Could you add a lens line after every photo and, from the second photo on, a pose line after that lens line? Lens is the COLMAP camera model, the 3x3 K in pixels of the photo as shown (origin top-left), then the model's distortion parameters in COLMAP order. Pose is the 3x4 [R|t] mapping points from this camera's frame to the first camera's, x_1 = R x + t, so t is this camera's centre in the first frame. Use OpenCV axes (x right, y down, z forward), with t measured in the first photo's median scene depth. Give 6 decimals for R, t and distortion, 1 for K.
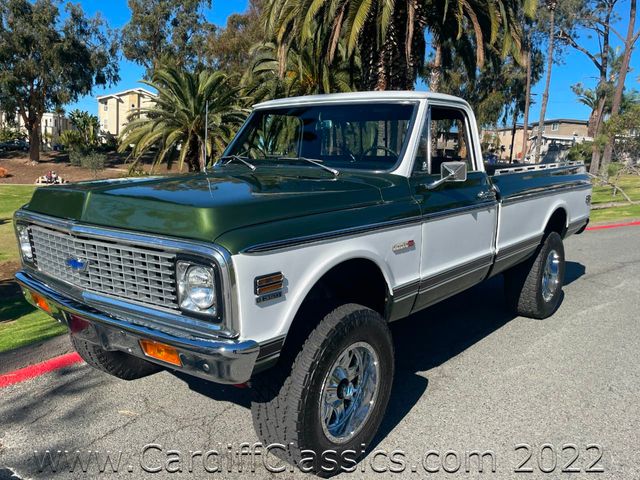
lens RADIAL K [[534.9, 0, 316.1], [0, 534.9, 242.8], [0, 0, 1]] dist [0.080618, -0.112876]
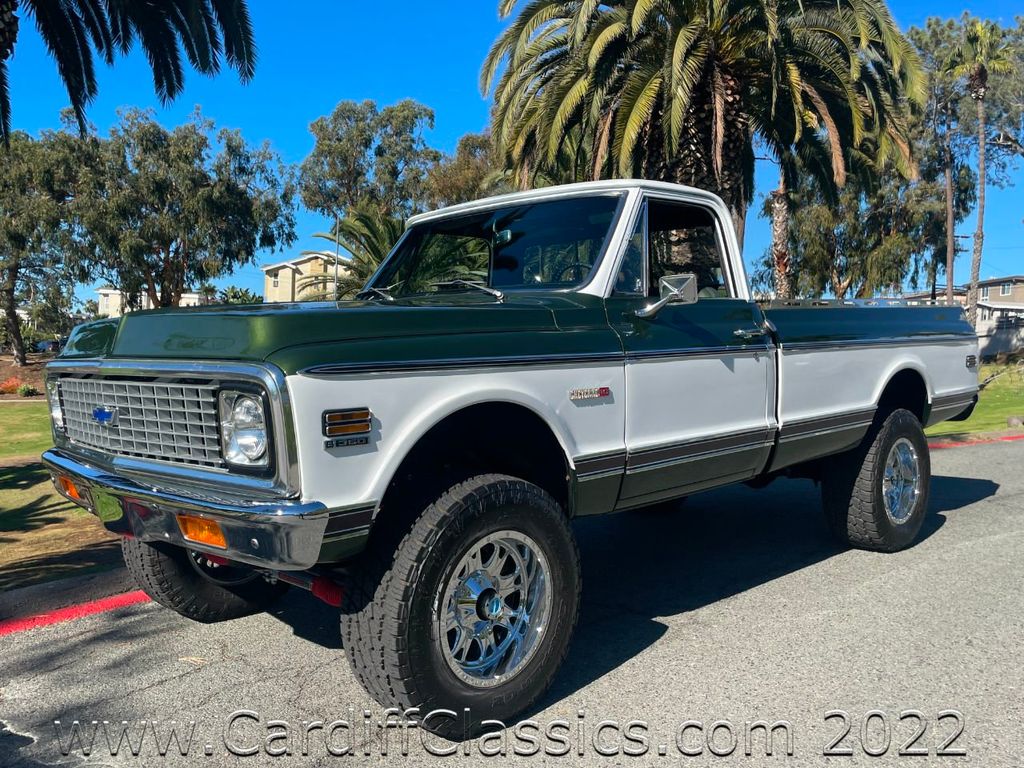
lens RADIAL K [[874.7, 0, 517.9], [0, 874.7, 392.0], [0, 0, 1]] dist [0.078937, -0.108194]
pose [[0.994570, -0.019791, -0.102167, 0.010268], [0.008025, 0.993413, -0.114311, 0.006974], [0.103757, 0.112871, 0.988177, -0.004260]]
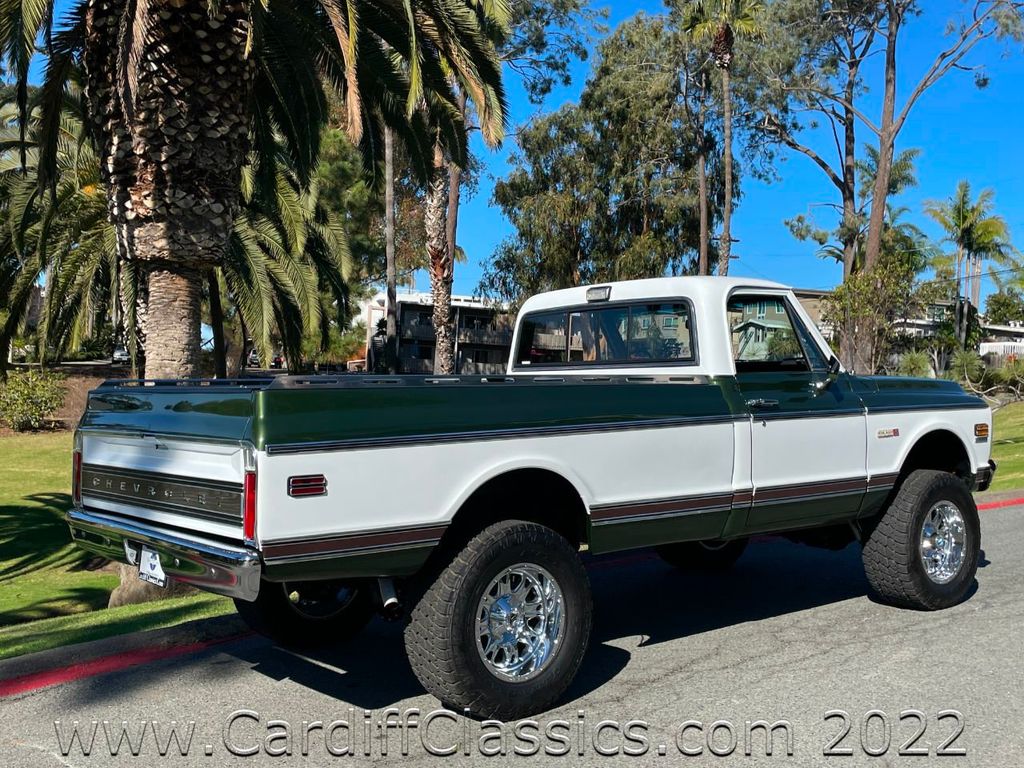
lens RADIAL K [[1128.8, 0, 495.7], [0, 1128.8, 383.7], [0, 0, 1]] dist [0.077372, -0.038542]
pose [[0.990391, -0.015817, 0.137389, 0.062253], [0.035567, 0.989154, -0.142513, -0.006886], [-0.133645, 0.146031, 0.980211, 0.047105]]
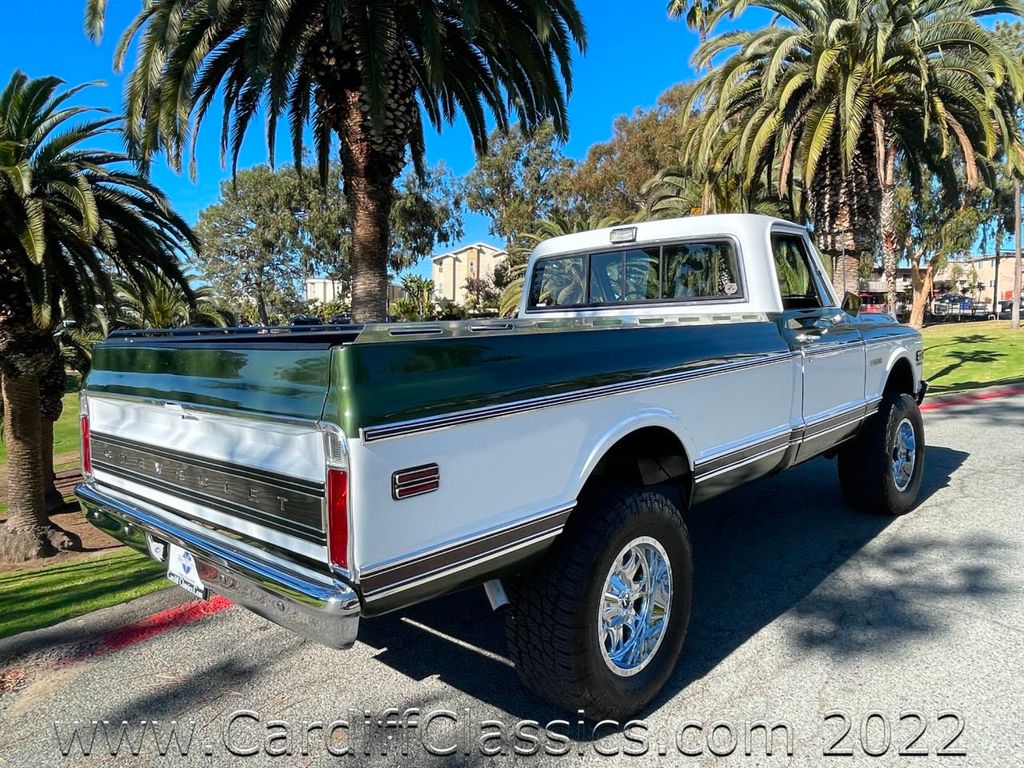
lens RADIAL K [[723.0, 0, 504.9], [0, 723.0, 376.3], [0, 0, 1]] dist [0.001869, -0.006903]
pose [[0.968699, -0.033828, -0.245922, -0.032629], [0.013862, 0.996497, -0.082470, 0.012125], [0.247850, 0.076480, 0.965775, -0.056825]]
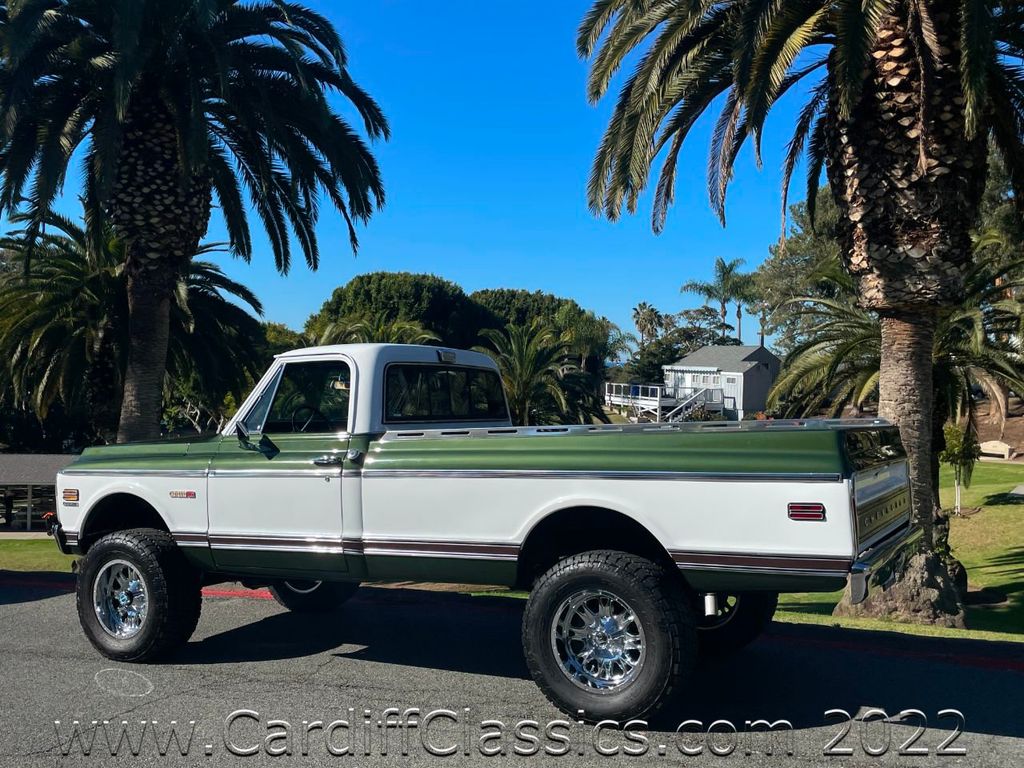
lens RADIAL K [[992.9, 0, 495.1], [0, 992.9, 389.2], [0, 0, 1]] dist [0.083087, -0.141893]
pose [[0.446839, -0.030063, -0.894109, 0.183935], [-0.125771, 0.987398, -0.096055, -0.017098], [0.885729, 0.155374, 0.437427, 0.108100]]
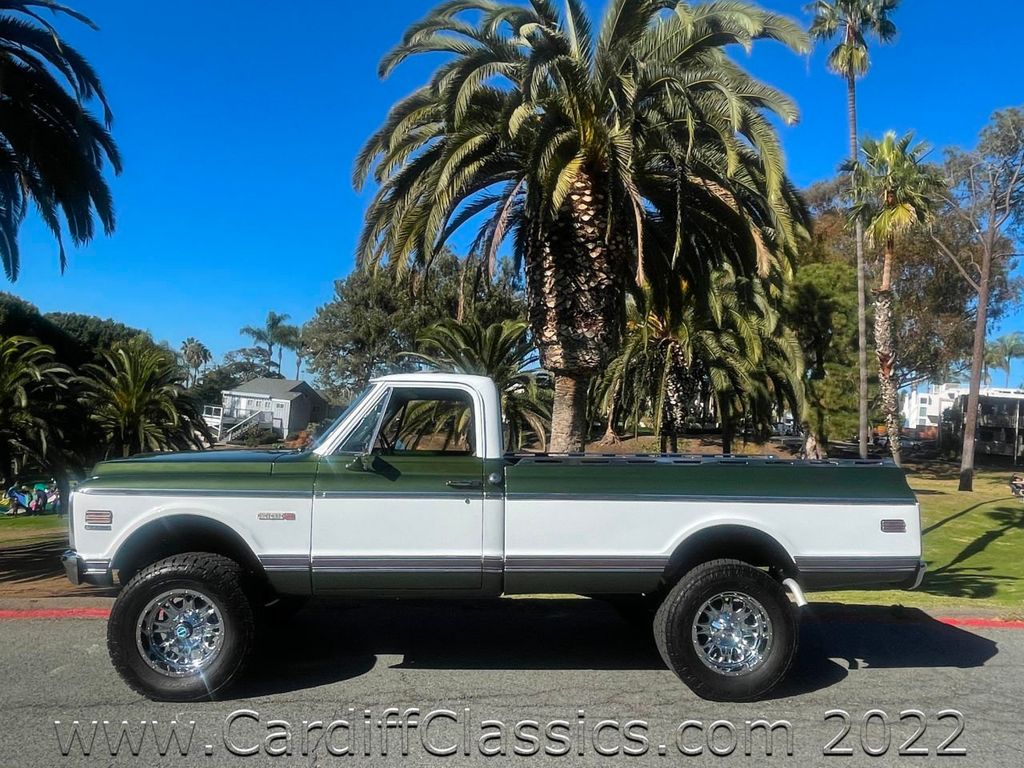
lens RADIAL K [[747.4, 0, 499.3], [0, 747.4, 377.9], [0, 0, 1]] dist [0.002409, -0.010090]
pose [[0.854362, -0.016764, -0.519407, 0.133060], [-0.108262, 0.971809, -0.209443, -0.012338], [0.508276, 0.235172, 0.828462, 0.072214]]
